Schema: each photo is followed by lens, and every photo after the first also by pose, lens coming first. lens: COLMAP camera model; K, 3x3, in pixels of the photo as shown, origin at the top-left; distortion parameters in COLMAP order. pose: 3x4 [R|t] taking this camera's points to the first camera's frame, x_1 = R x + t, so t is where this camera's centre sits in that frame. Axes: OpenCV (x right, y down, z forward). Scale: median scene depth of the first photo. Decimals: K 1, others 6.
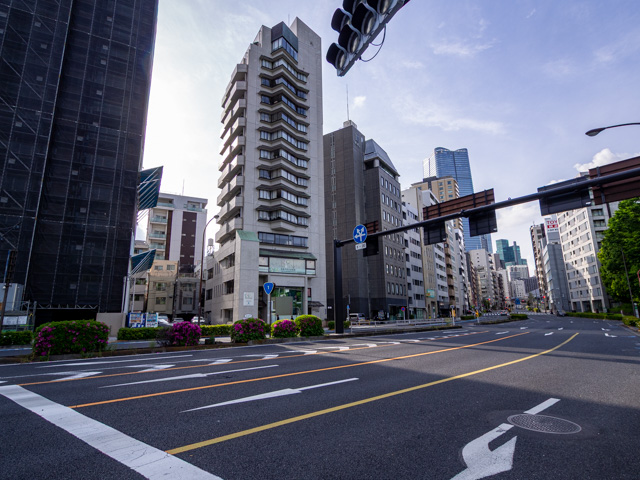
lens RADIAL K [[344.4, 0, 323.1], [0, 344.4, 239.0], [0, 0, 1]] dist [-0.002572, -0.002947]
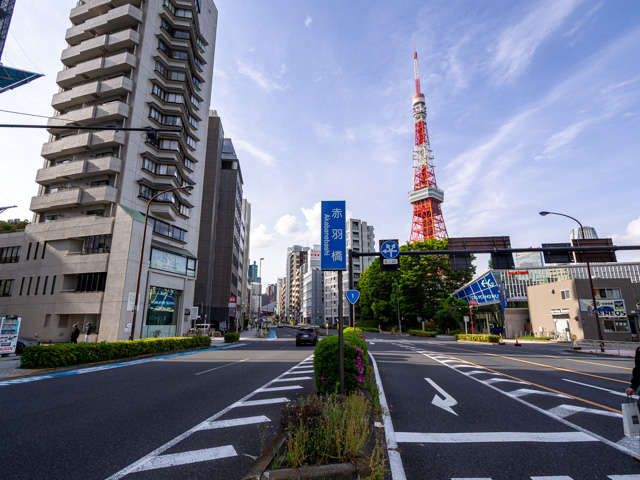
lens RADIAL K [[344.4, 0, 320.7], [0, 344.4, 242.7], [0, 0, 1]] dist [-0.002572, -0.002947]
pose [[0.746371, 0.171997, 0.642921, -0.342047], [-0.159352, 0.984113, -0.078282, 0.037578], [-0.646172, -0.044024, 0.761921, 0.161818]]
